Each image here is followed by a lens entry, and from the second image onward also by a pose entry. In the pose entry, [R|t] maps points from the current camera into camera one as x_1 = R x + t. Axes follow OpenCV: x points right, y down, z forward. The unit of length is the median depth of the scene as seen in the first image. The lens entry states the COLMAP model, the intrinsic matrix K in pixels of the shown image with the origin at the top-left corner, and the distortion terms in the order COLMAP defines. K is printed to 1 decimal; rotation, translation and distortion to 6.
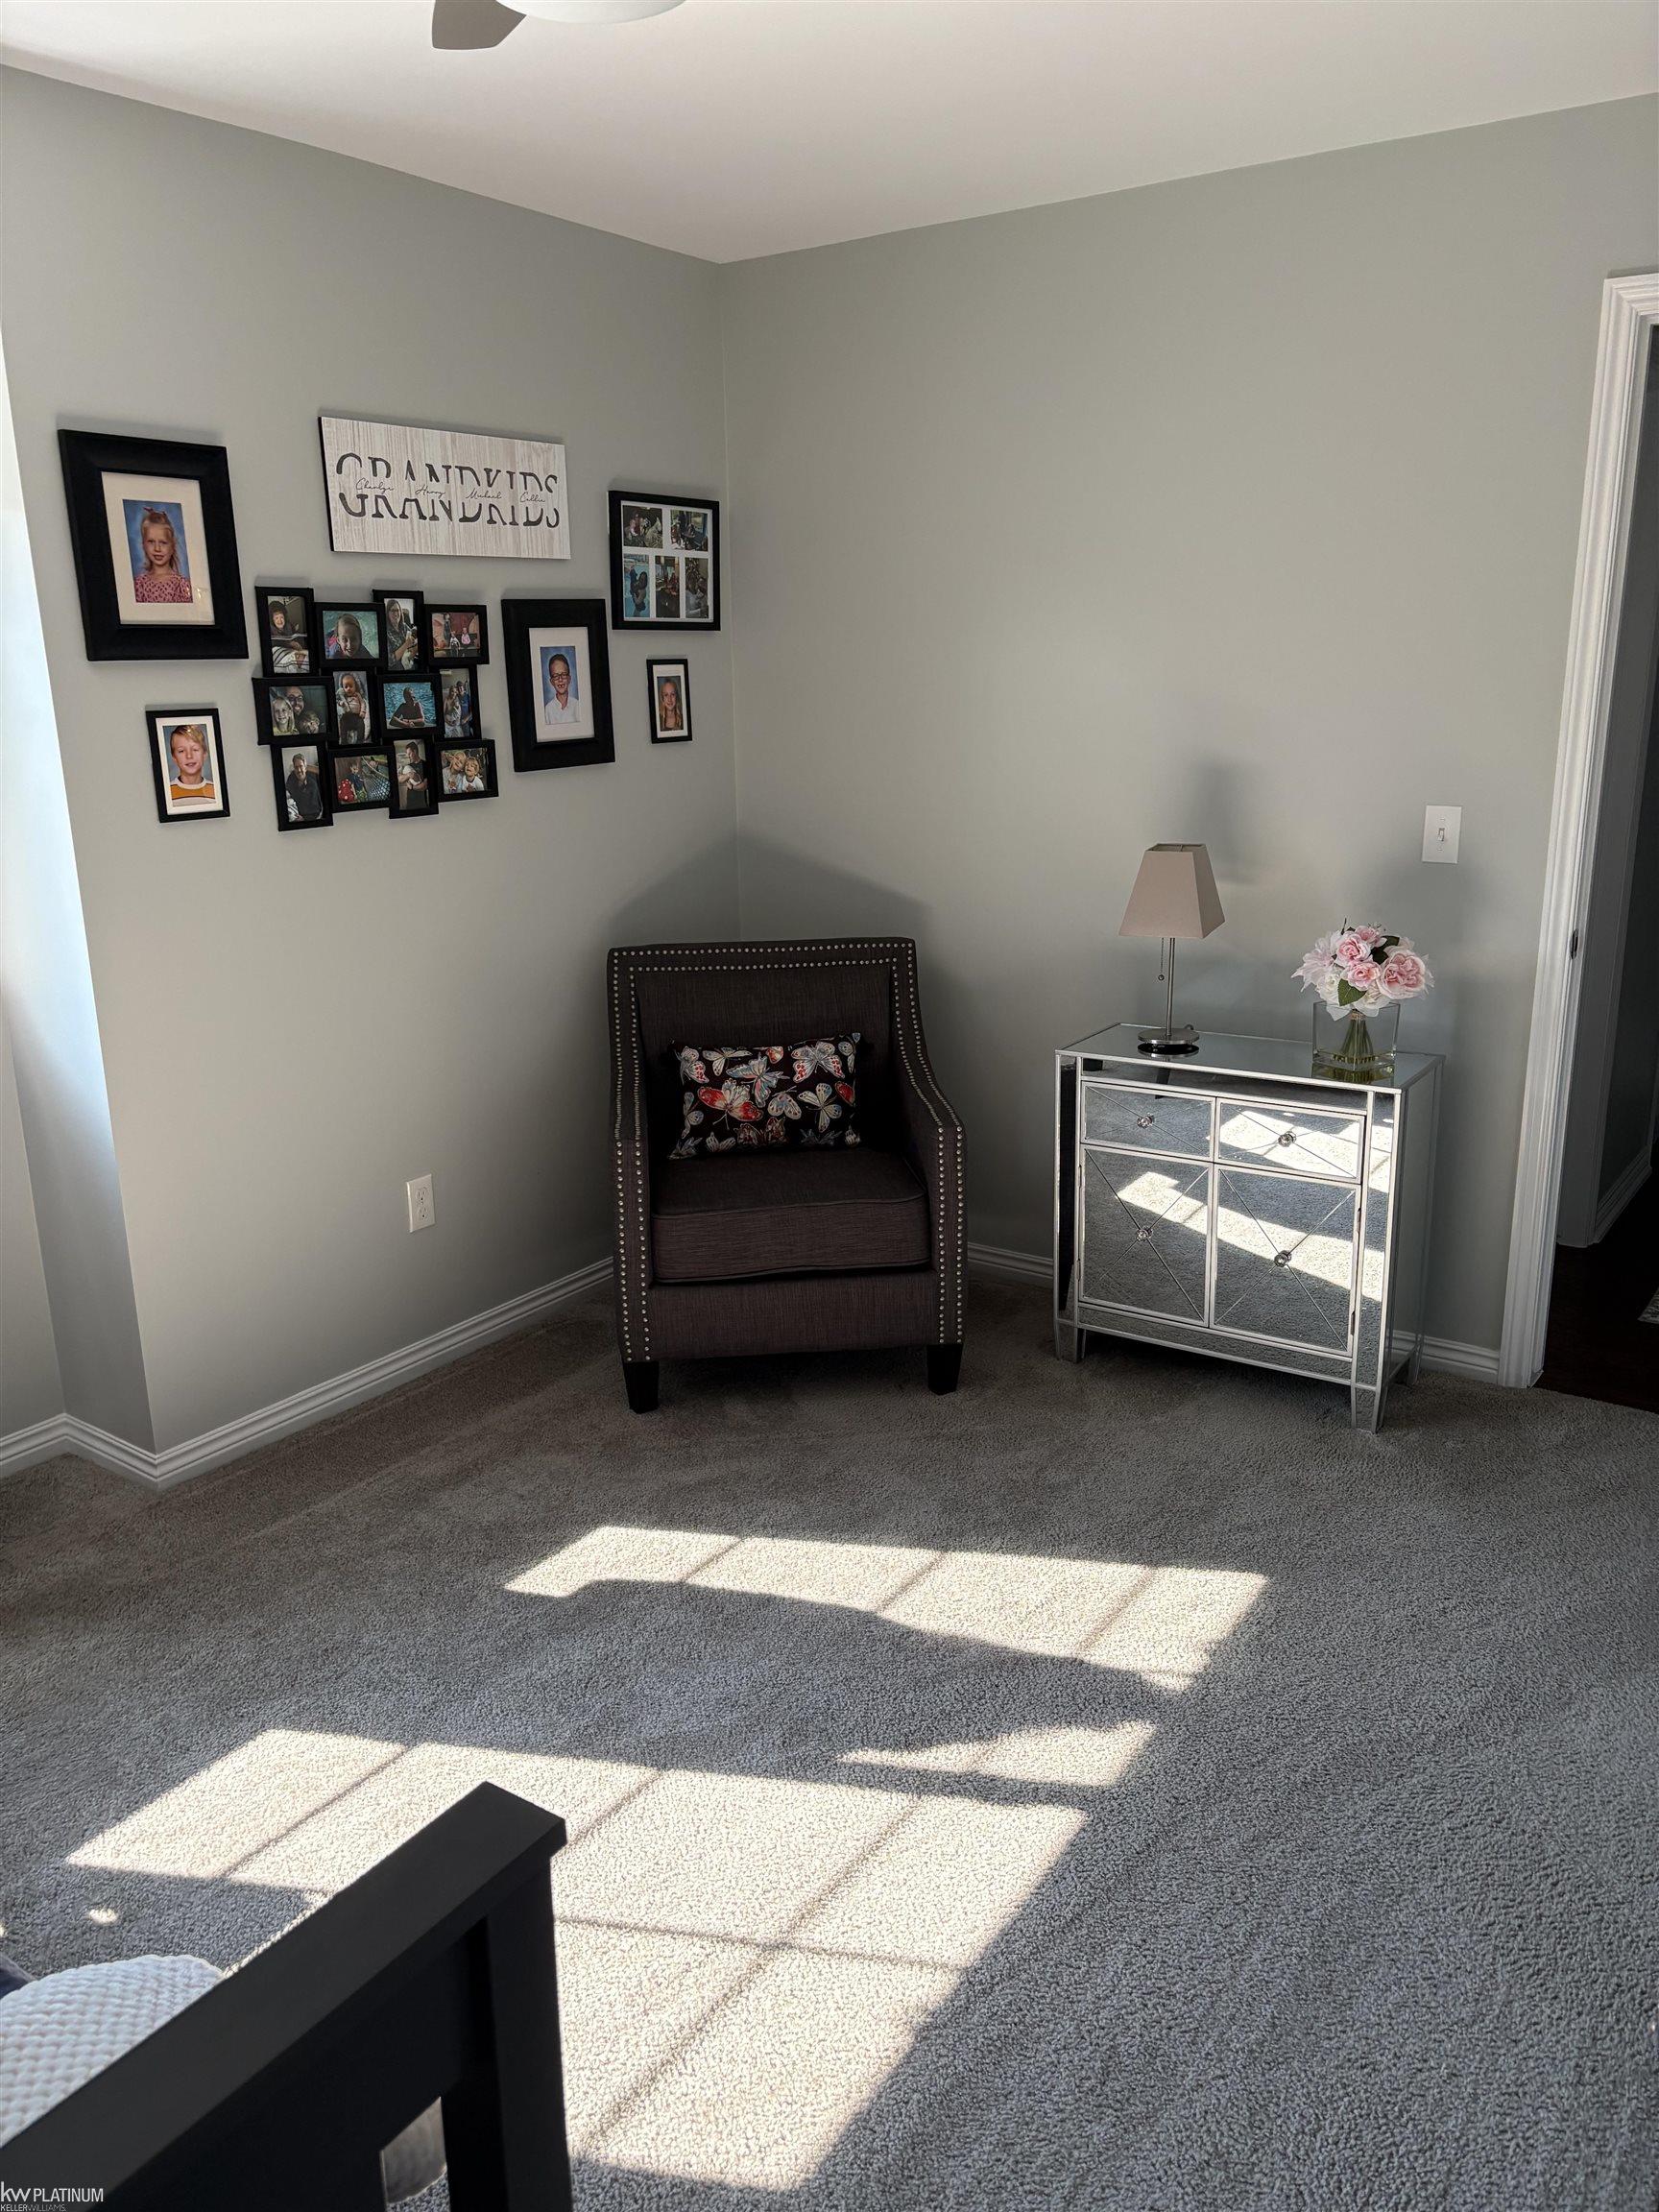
lens RADIAL K [[1696.4, 0, 829.5], [0, 1696.4, 1106.0], [0, 0, 1]] dist [0.060100, -0.050327]
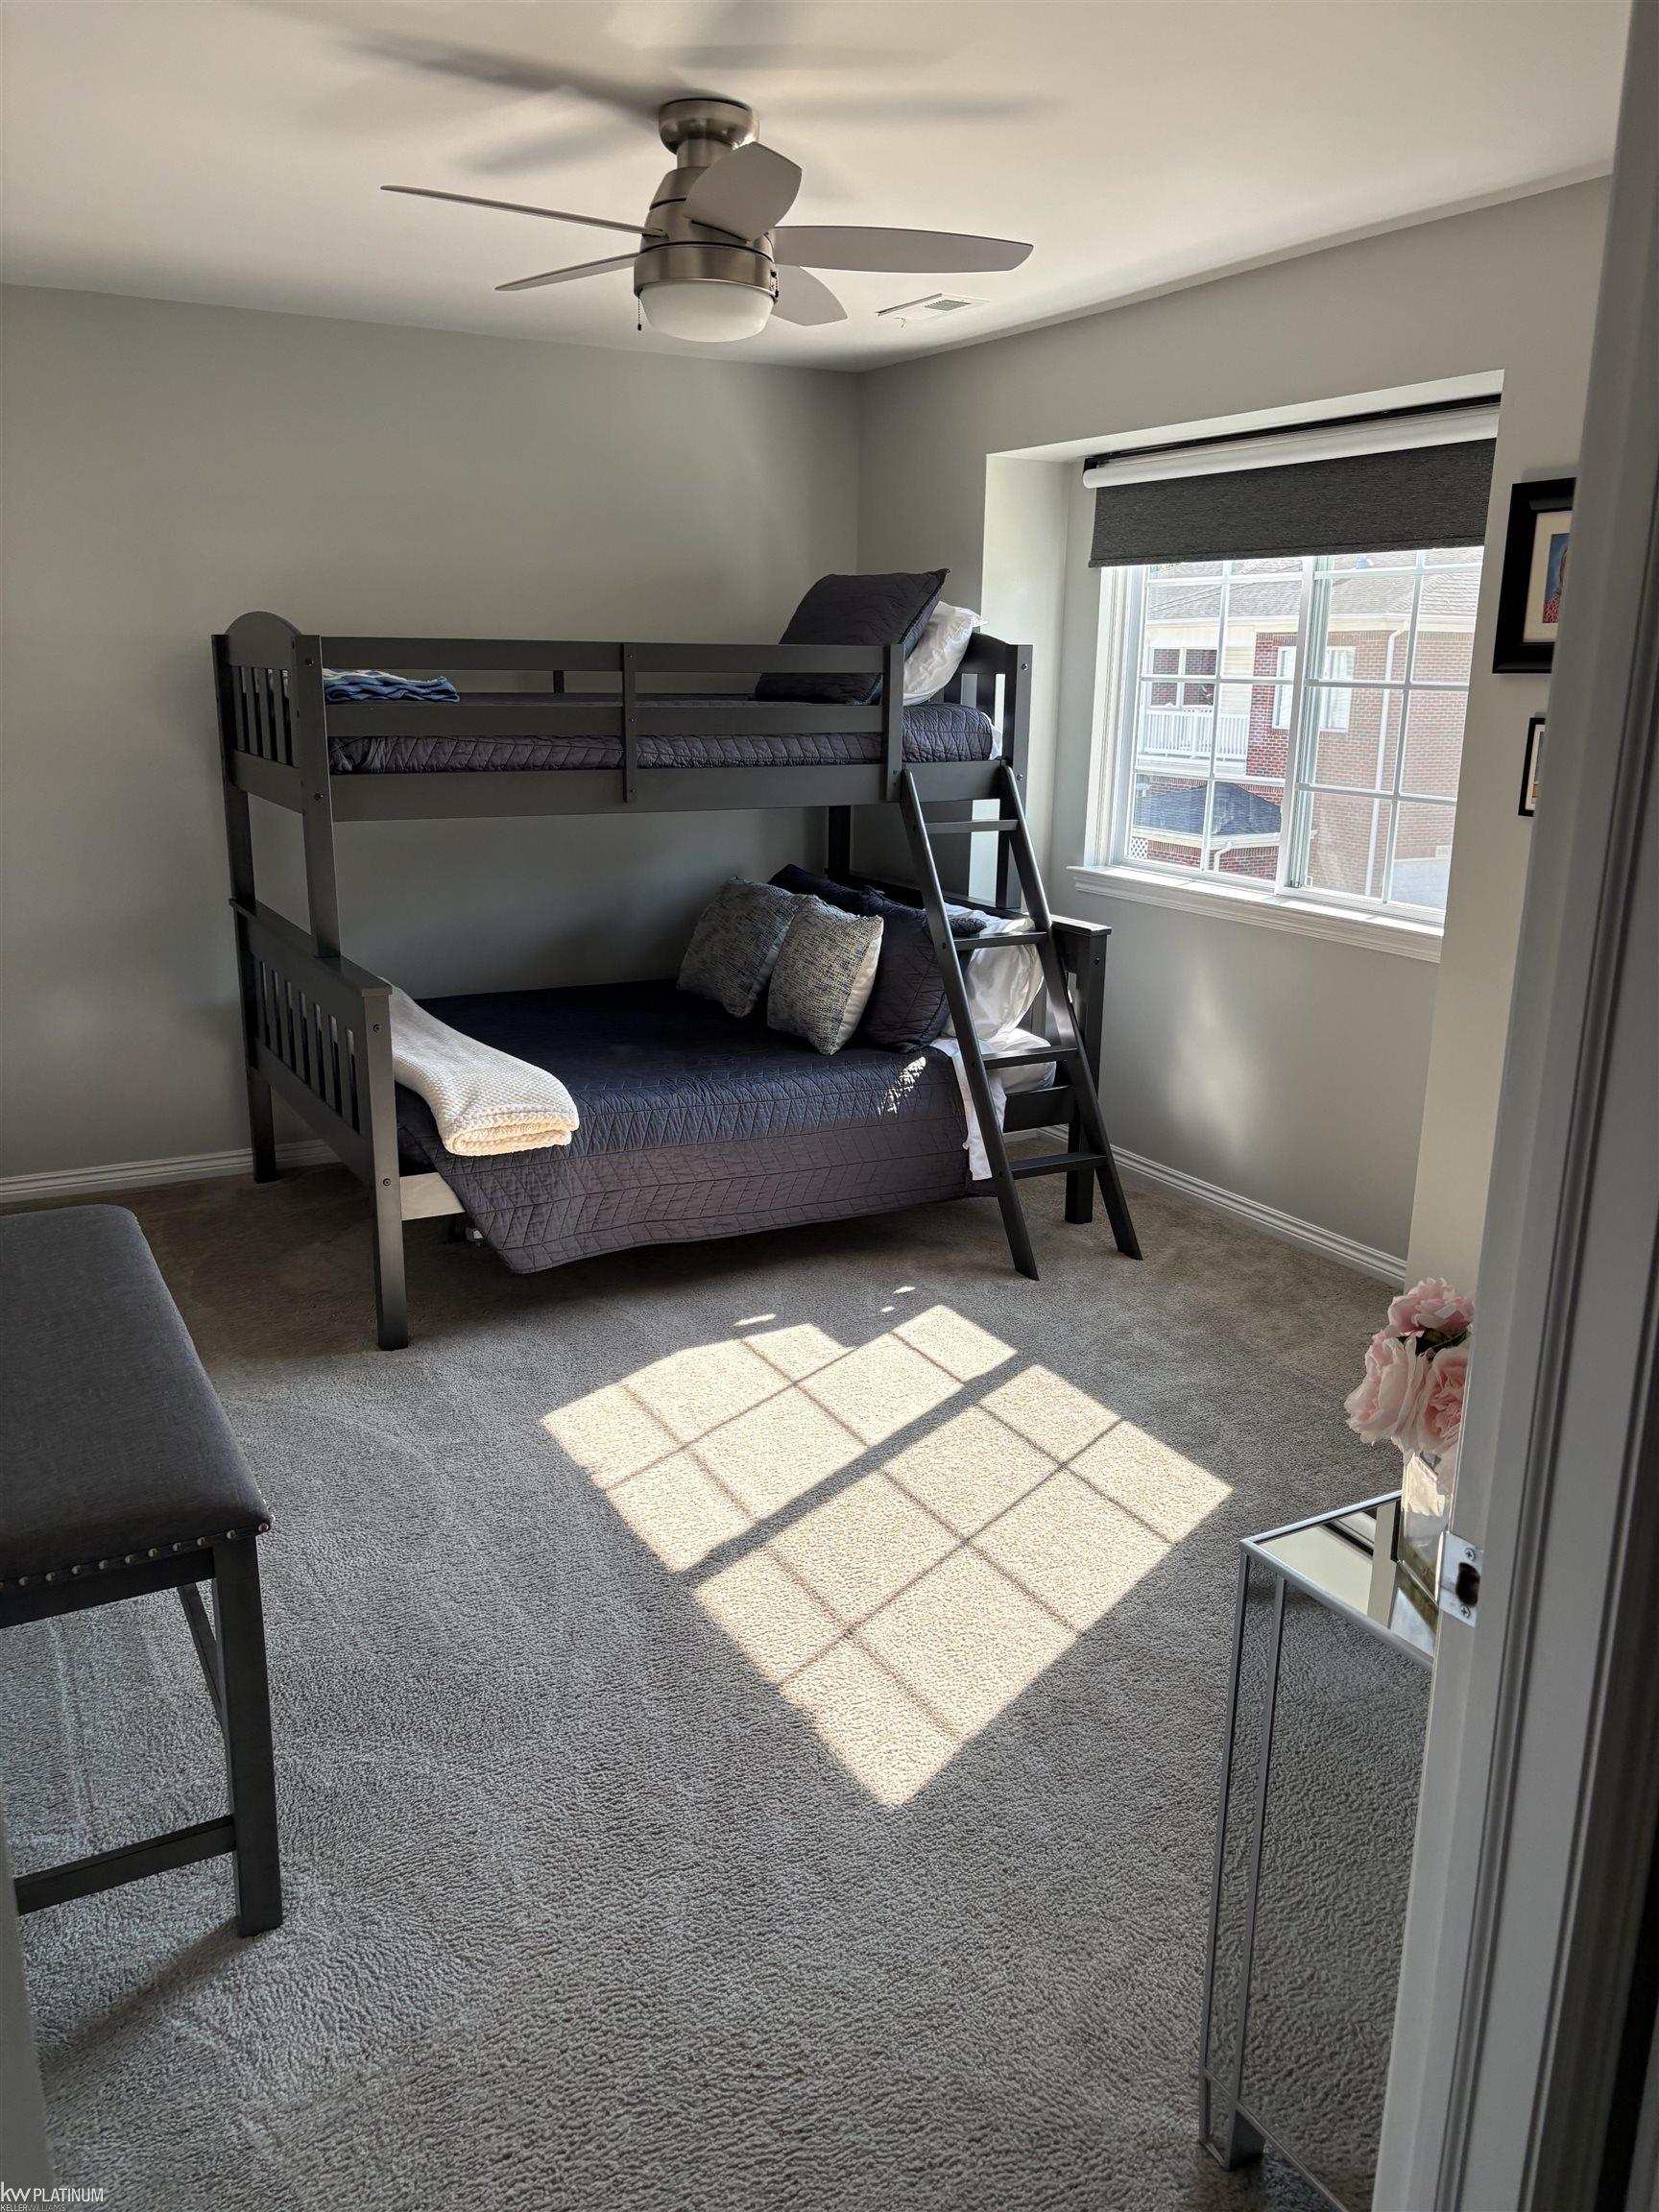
lens RADIAL K [[1696.4, 0, 829.5], [0, 1696.4, 1106.0], [0, 0, 1]] dist [0.060100, -0.050327]
pose [[-0.449990, 0.262300, -0.853644, 0.842087], [-0.220131, 0.893817, 0.390683, -0.336908], [0.865478, 0.363717, -0.344469, 1.064290]]
